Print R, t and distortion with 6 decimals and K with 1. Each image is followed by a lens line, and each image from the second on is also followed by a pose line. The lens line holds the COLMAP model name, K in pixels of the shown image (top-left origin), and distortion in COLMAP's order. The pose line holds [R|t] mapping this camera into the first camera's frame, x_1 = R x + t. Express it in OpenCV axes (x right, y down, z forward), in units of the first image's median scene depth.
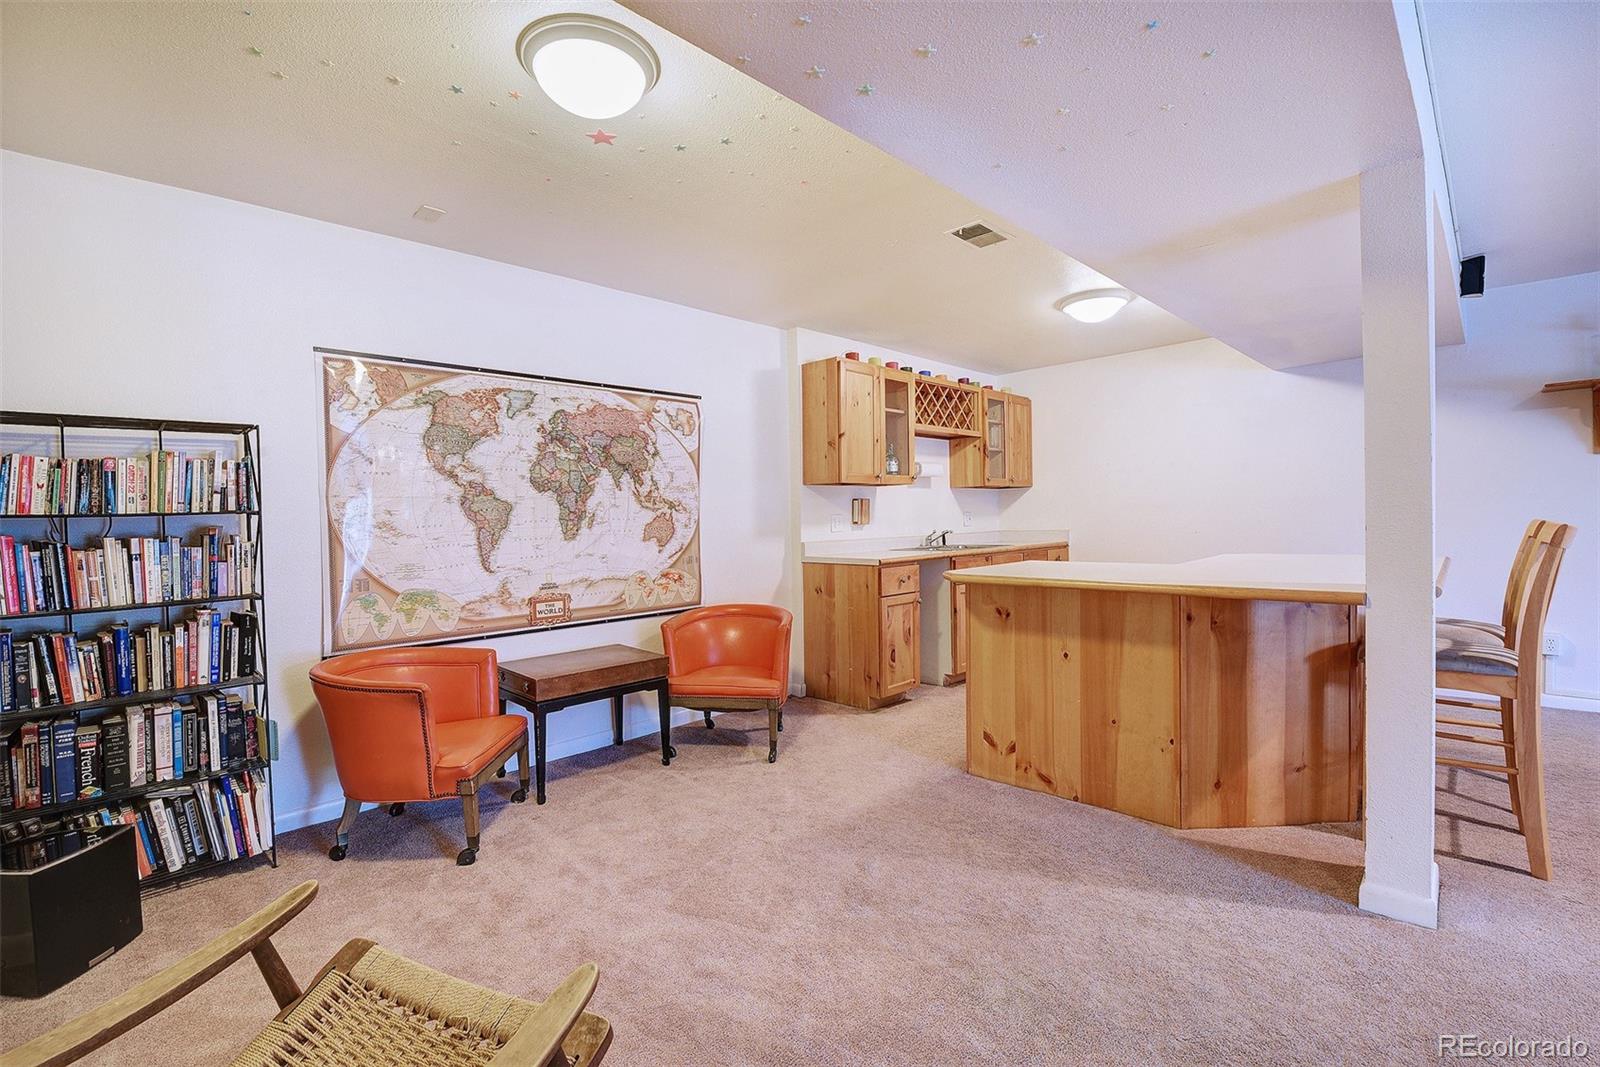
lens RADIAL K [[719.6, 0, 803.8], [0, 719.6, 519.5], [0, 0, 1]] dist [-0.014116, -0.000181]
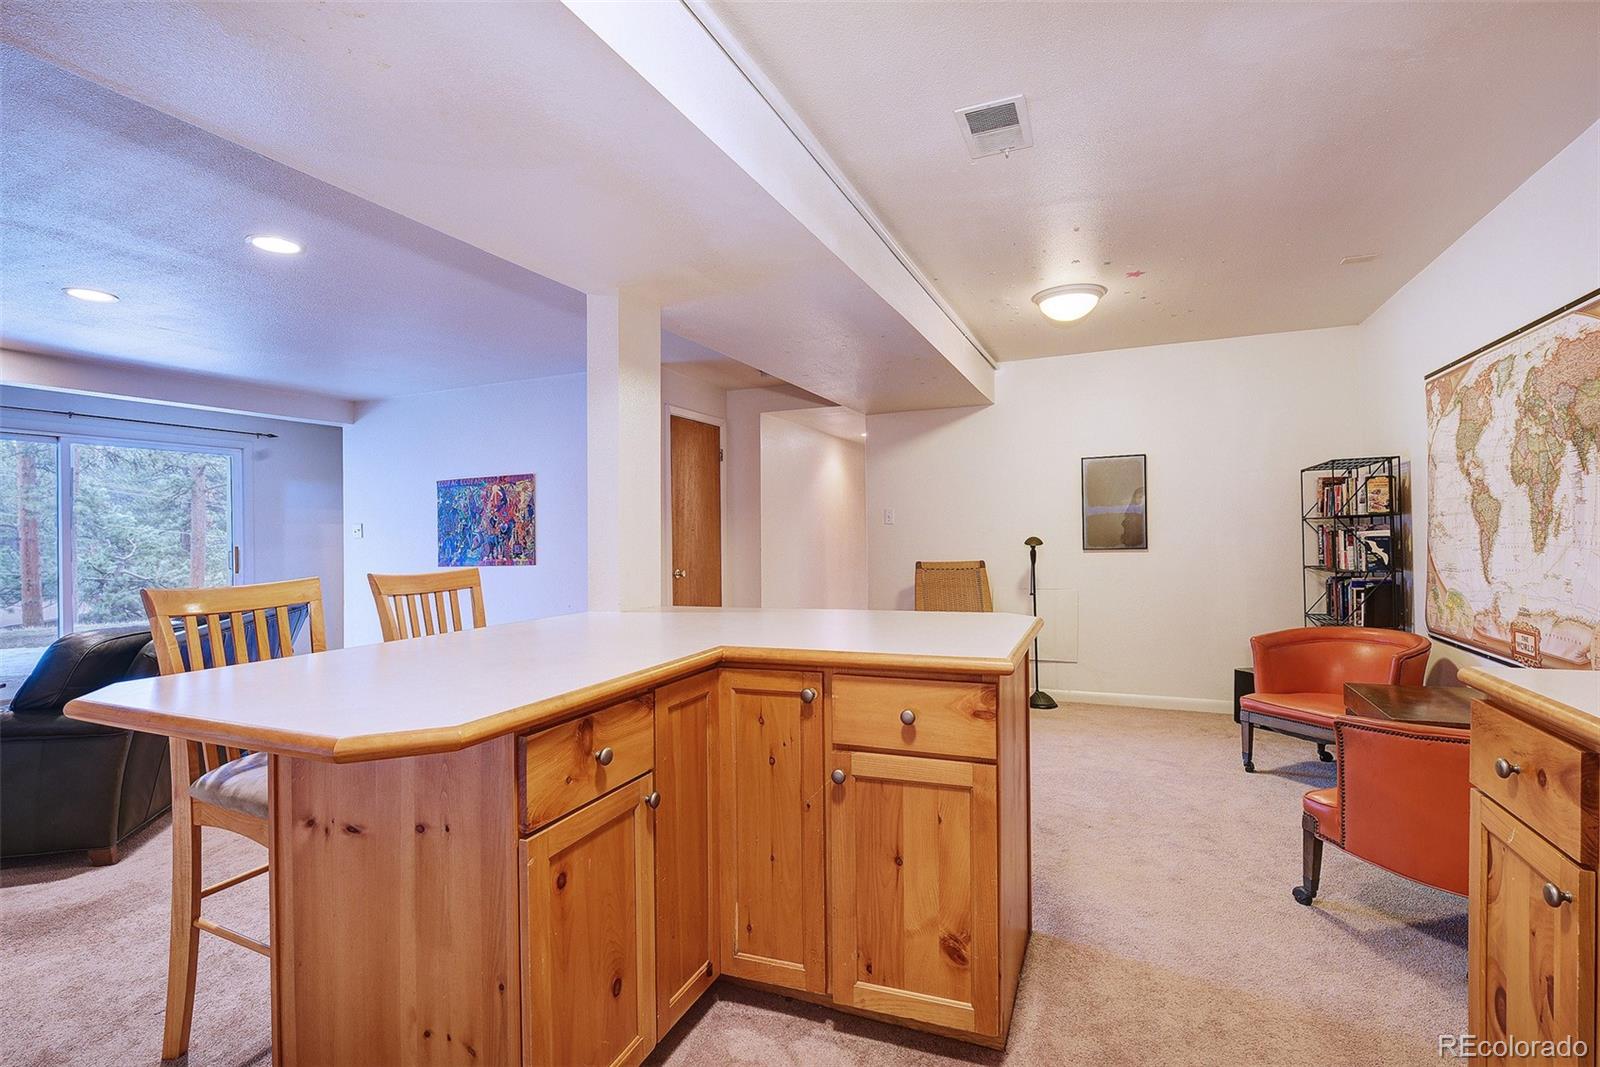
lens RADIAL K [[753.8, 0, 805.9], [0, 753.8, 513.8], [0, 0, 1]] dist [-0.004014, -0.000853]
pose [[-0.931167, 0.024660, -0.363758, 0.617209], [0.030671, 0.999472, -0.010758, -0.023030], [0.363300, -0.021174, -0.931431, 1.466474]]
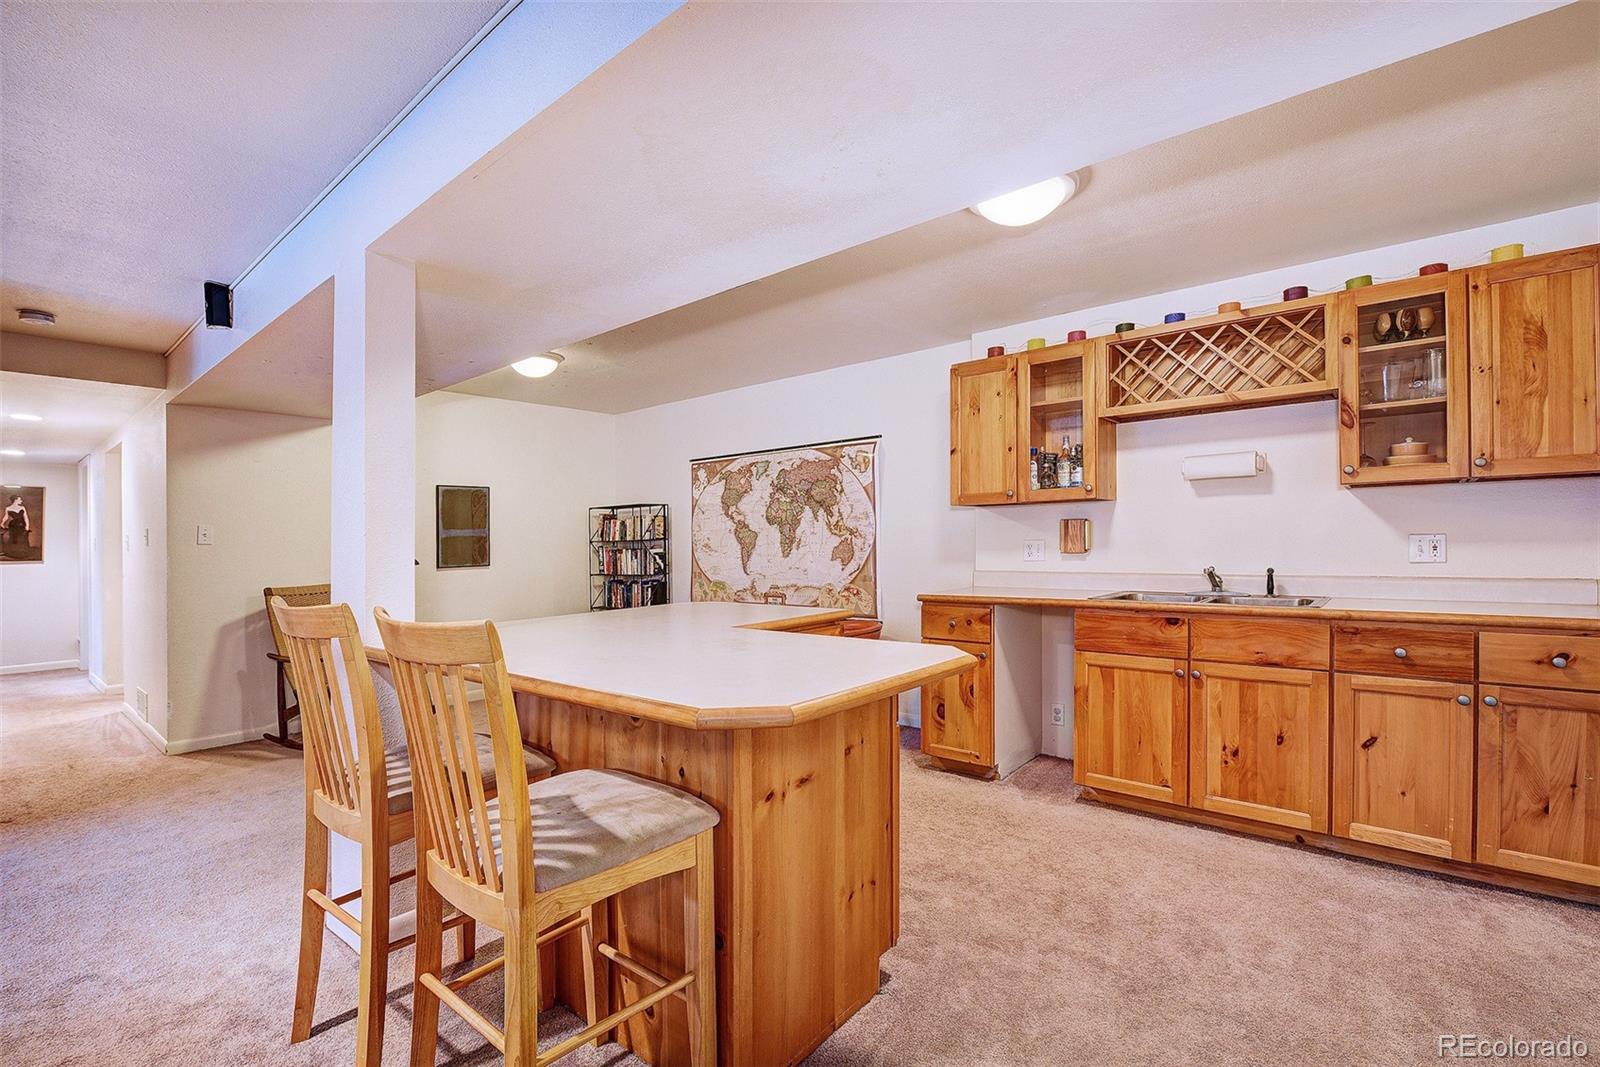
lens RADIAL K [[719.6, 0, 803.8], [0, 719.6, 519.5], [0, 0, 1]] dist [-0.014116, -0.000181]
pose [[0.071723, -0.011387, -0.997360, 1.179481], [0.009596, 0.999896, -0.010725, -0.033084], [0.997378, -0.008802, 0.071824, 0.963006]]
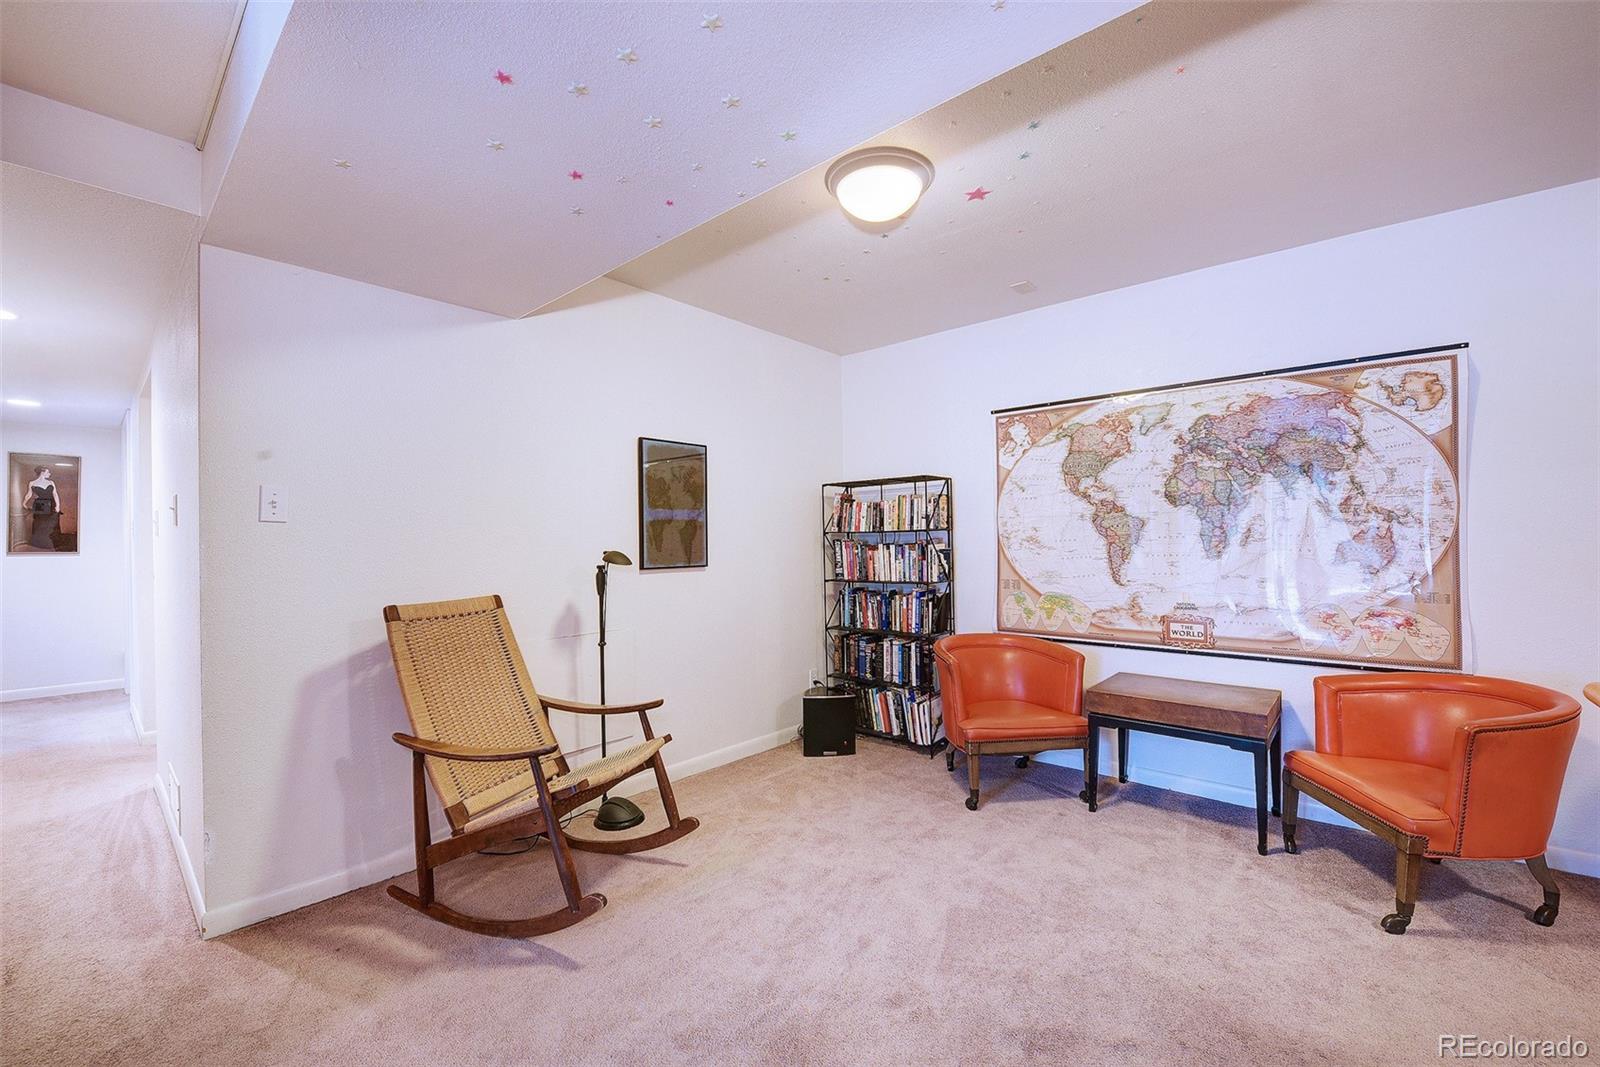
lens RADIAL K [[667.5, 0, 805.3], [0, 667.5, 527.5], [0, 0, 1]] dist [-0.019195, -0.000258]
pose [[0.041337, -0.003086, -0.999141, 0.493771], [-0.000237, 0.999995, -0.003099, -0.007426], [0.999145, 0.000365, 0.041336, 0.473120]]
